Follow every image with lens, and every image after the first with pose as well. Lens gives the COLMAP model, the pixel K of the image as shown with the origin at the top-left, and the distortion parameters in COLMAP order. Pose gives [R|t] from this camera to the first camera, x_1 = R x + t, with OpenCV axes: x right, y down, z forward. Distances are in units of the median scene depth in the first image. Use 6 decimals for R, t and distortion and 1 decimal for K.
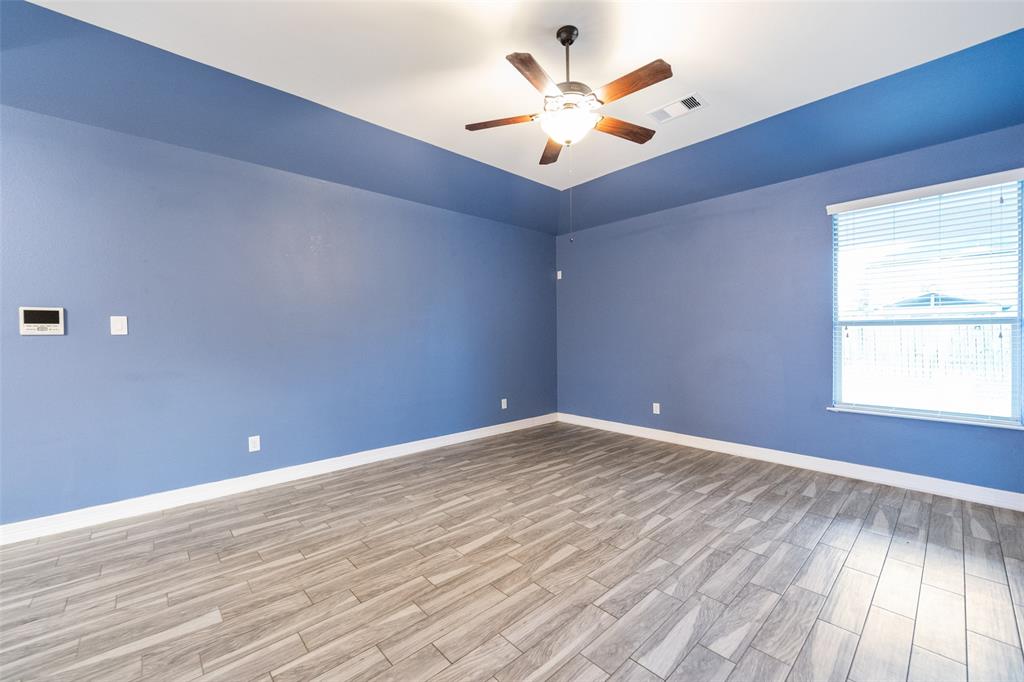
lens RADIAL K [[416.4, 0, 508.7], [0, 416.4, 343.3], [0, 0, 1]] dist [-0.001262, -0.000121]
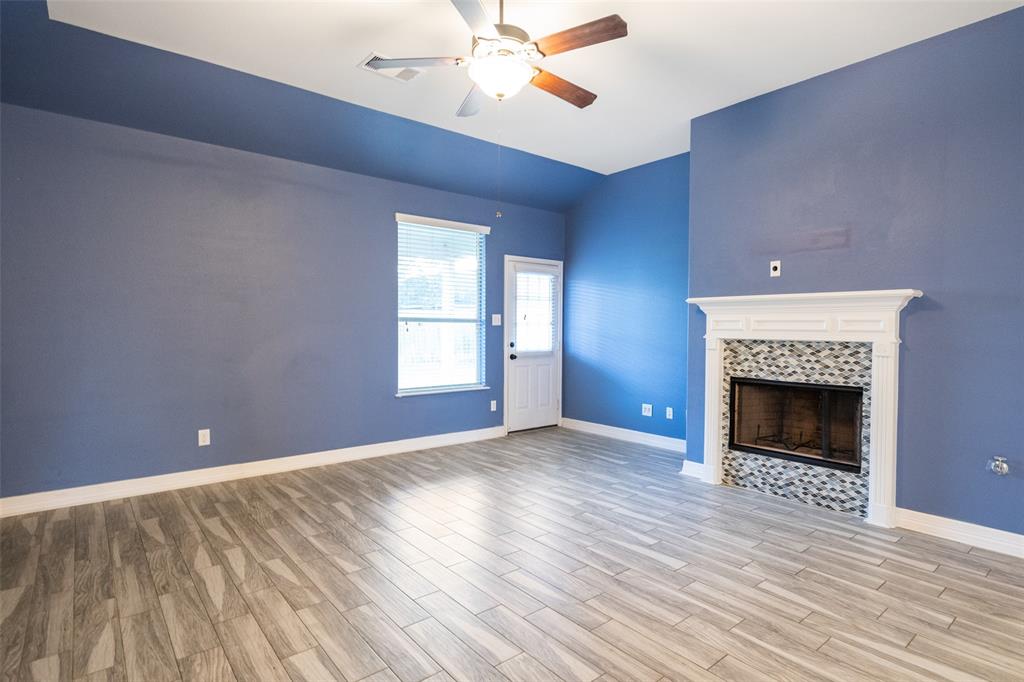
lens RADIAL K [[526.6, 0, 503.4], [0, 526.6, 340.9], [0, 0, 1]] dist [-0.004110, 0.000459]
pose [[0.052029, -0.014444, 0.998541, -0.589469], [0.014040, 0.999807, 0.013730, -0.003670], [-0.998547, 0.013306, 0.052221, 0.608511]]
